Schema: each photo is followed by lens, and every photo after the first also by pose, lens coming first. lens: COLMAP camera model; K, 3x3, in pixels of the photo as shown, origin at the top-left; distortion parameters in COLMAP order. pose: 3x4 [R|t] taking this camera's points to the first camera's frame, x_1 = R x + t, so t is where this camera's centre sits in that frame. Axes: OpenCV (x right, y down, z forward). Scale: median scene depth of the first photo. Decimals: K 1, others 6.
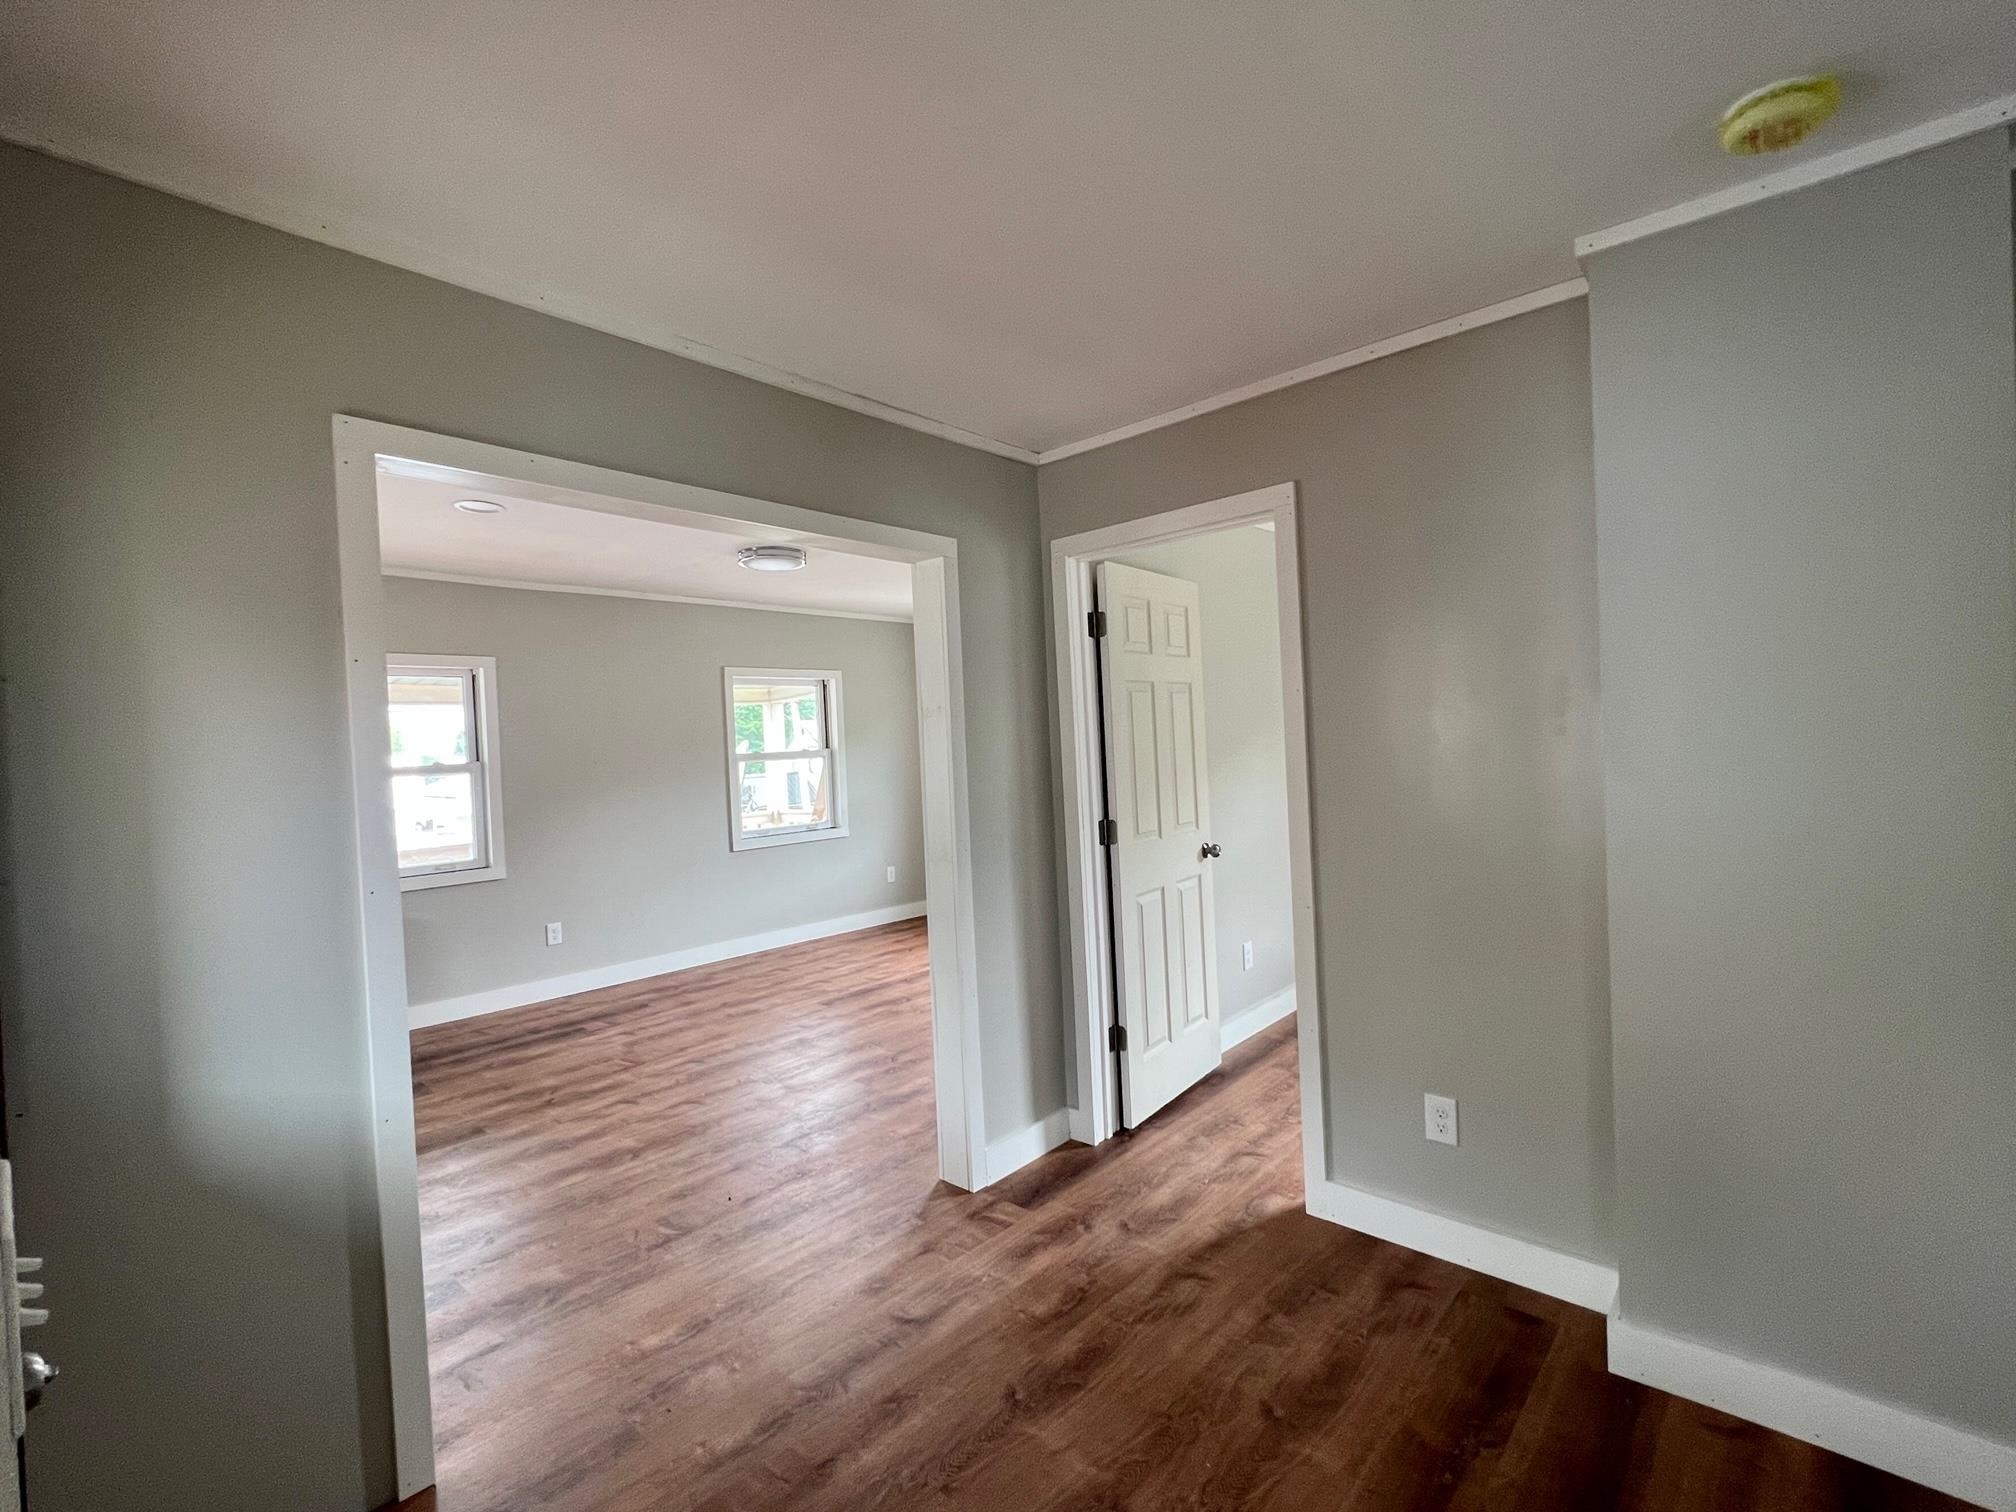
lens RADIAL K [[916.1, 0, 1003.3], [0, 916.1, 755.9], [0, 0, 1]] dist [-0.002029, -0.000701]
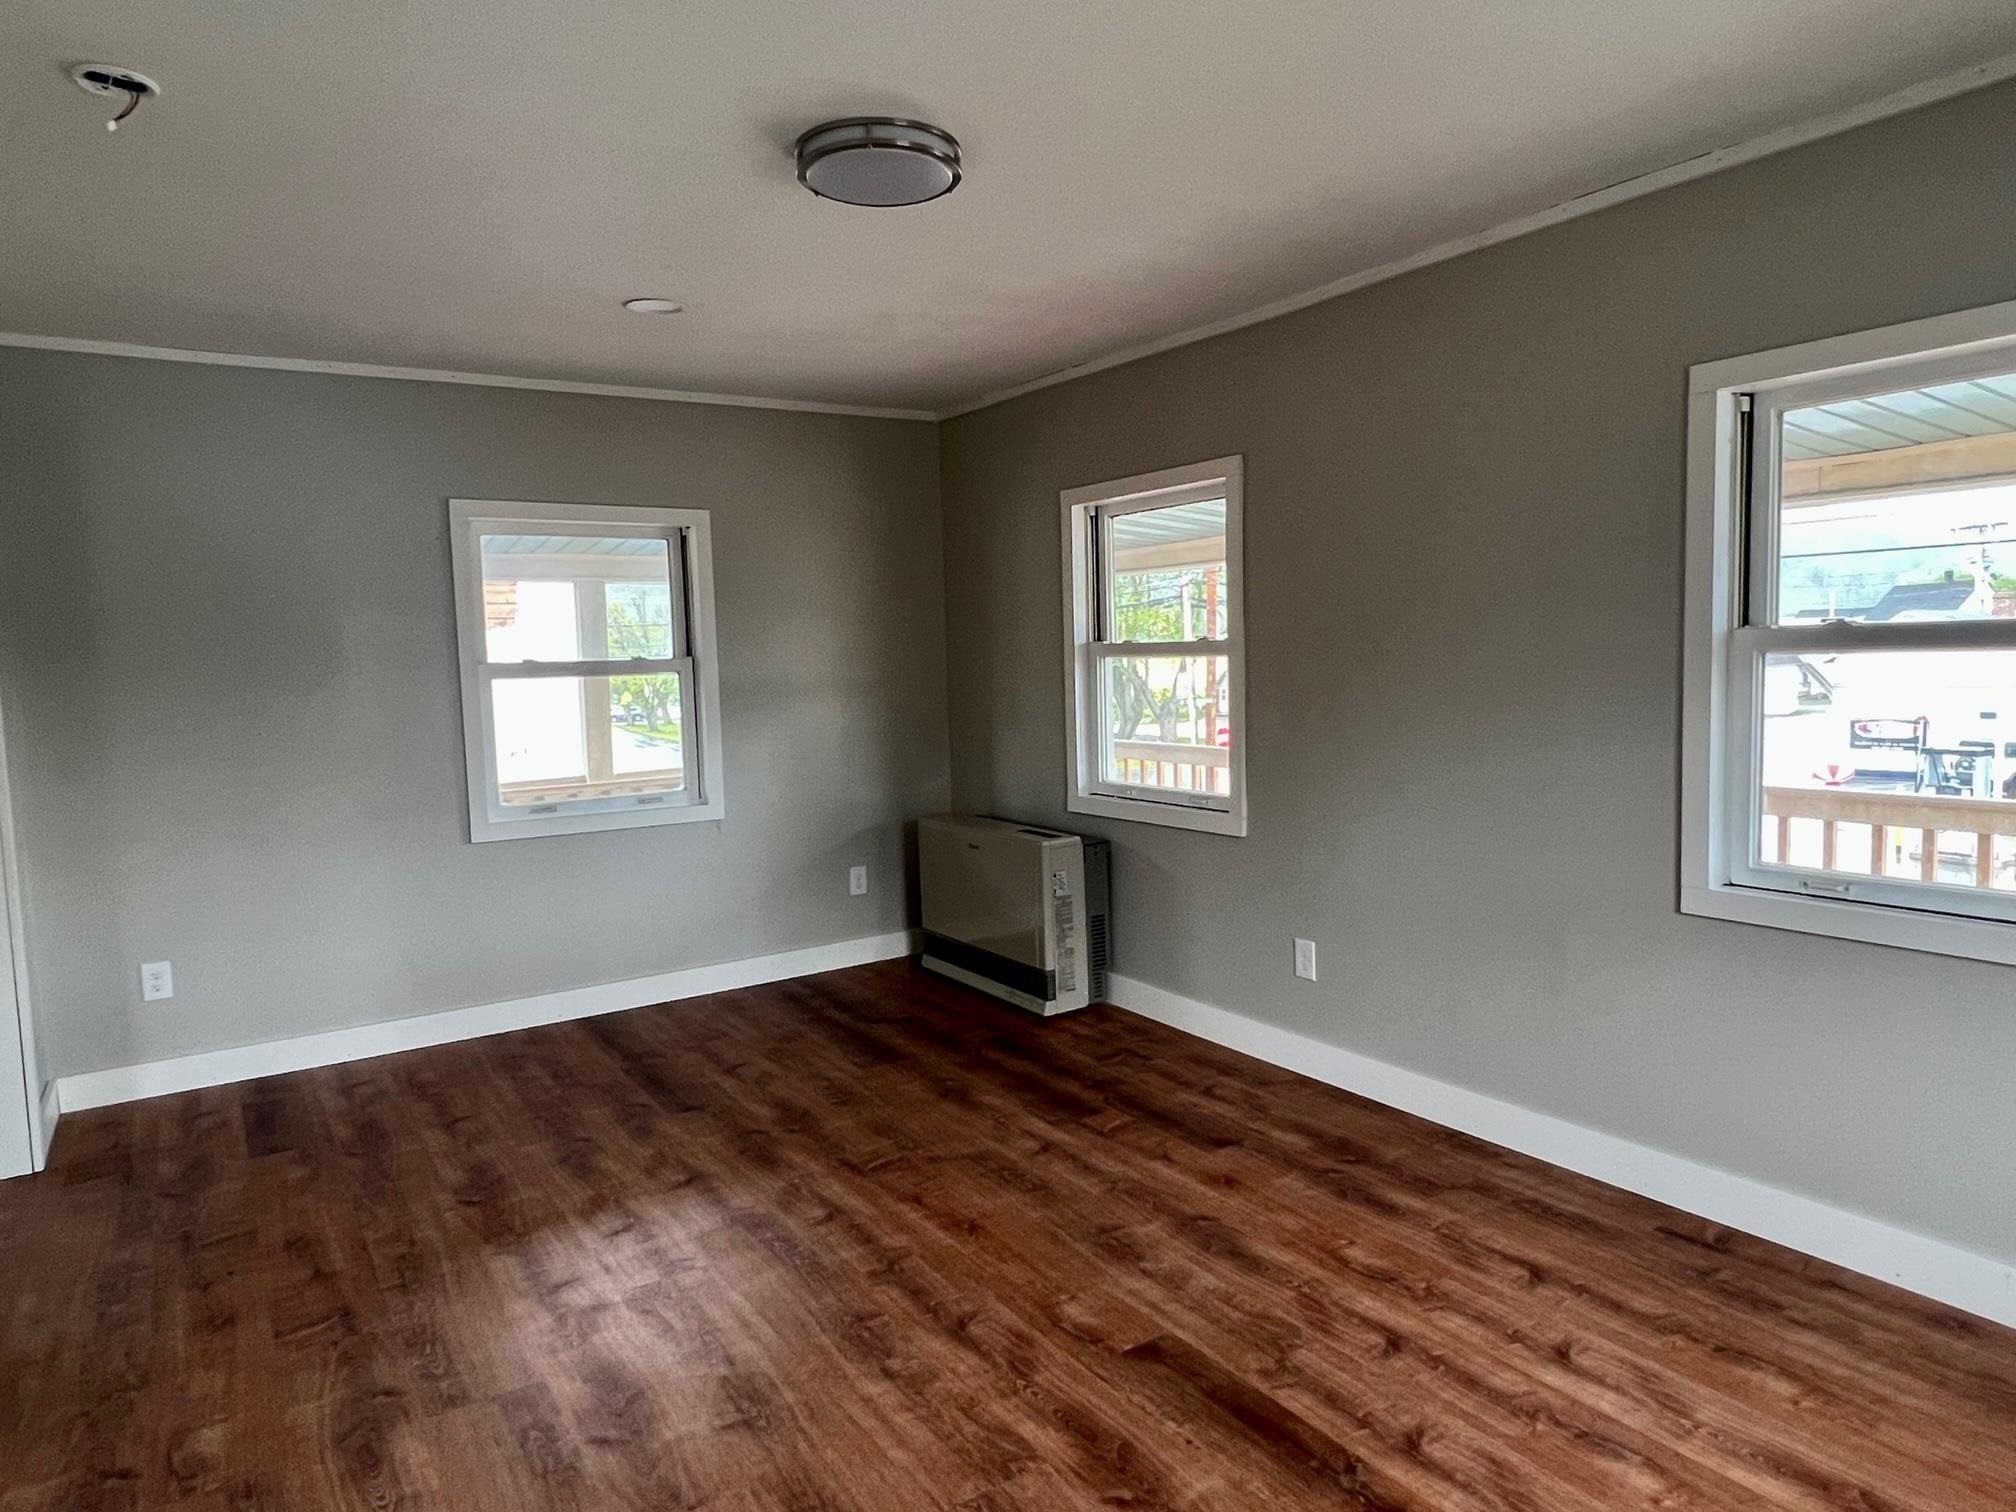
lens RADIAL K [[1248.0, 0, 995.2], [0, 1248.0, 764.0], [0, 0, 1]] dist [-0.004098, 0.000234]
pose [[-0.249058, 0.134194, -0.959147, 0.273805], [0.020387, 0.990861, 0.133337, -0.024515], [0.968274, 0.013654, -0.249518, 1.116994]]
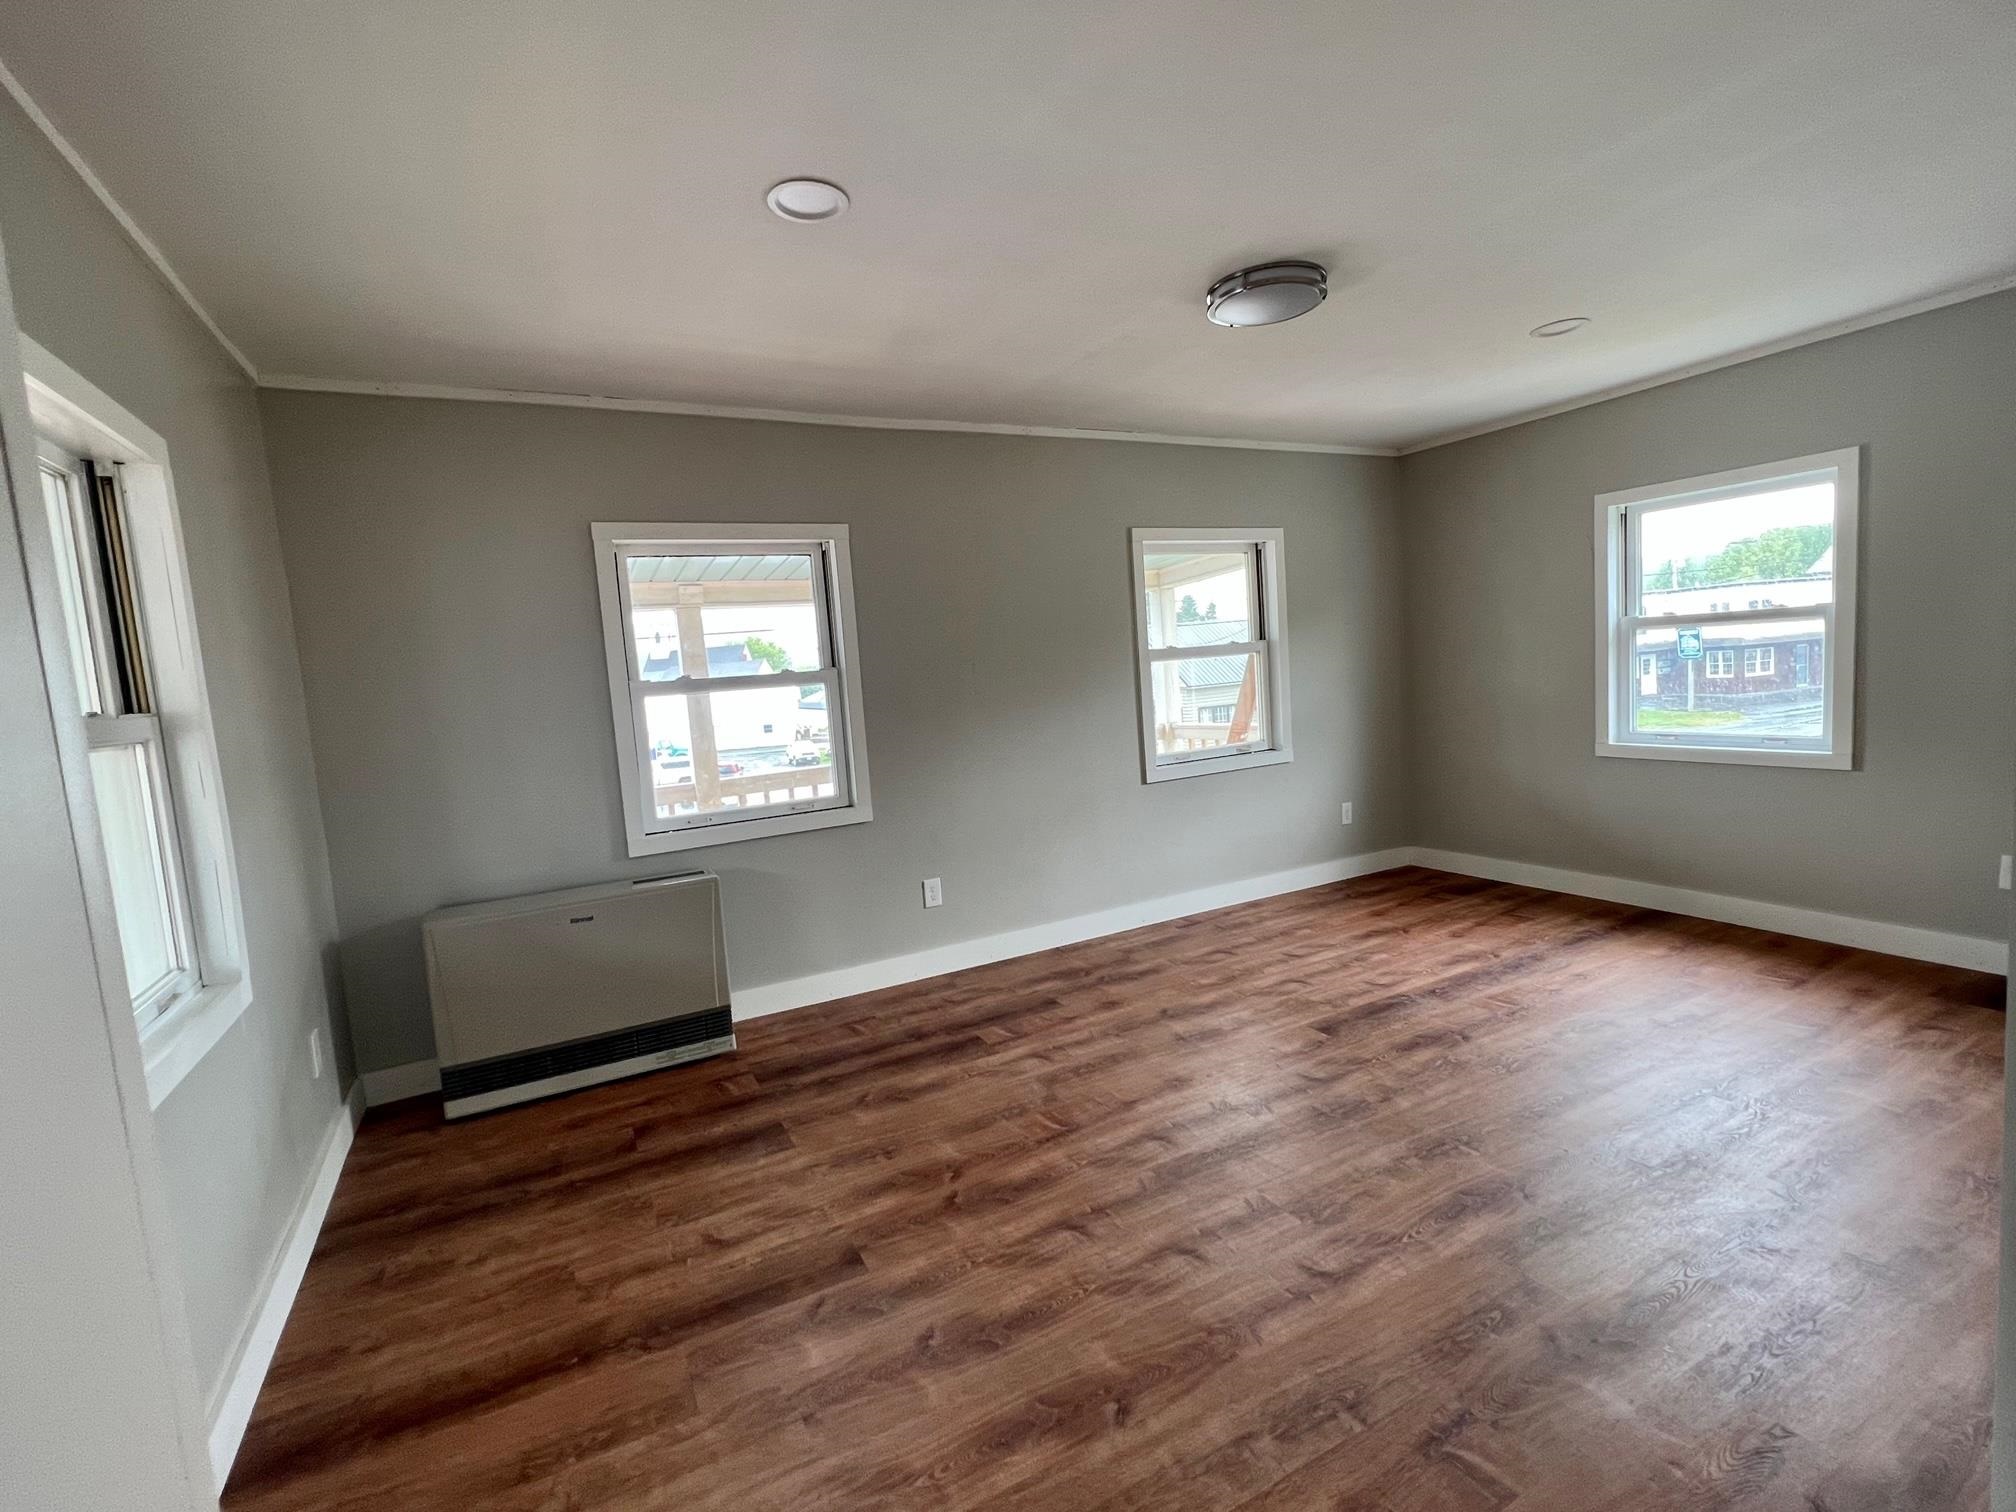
lens RADIAL K [[916.1, 0, 1003.3], [0, 916.1, 755.9], [0, 0, 1]] dist [-0.002029, -0.000701]
pose [[0.939685, 0.007482, -0.341960, -0.196394], [0.027337, 0.994920, 0.096887, 0.010399], [0.340948, -0.100392, 0.934706, 0.357429]]
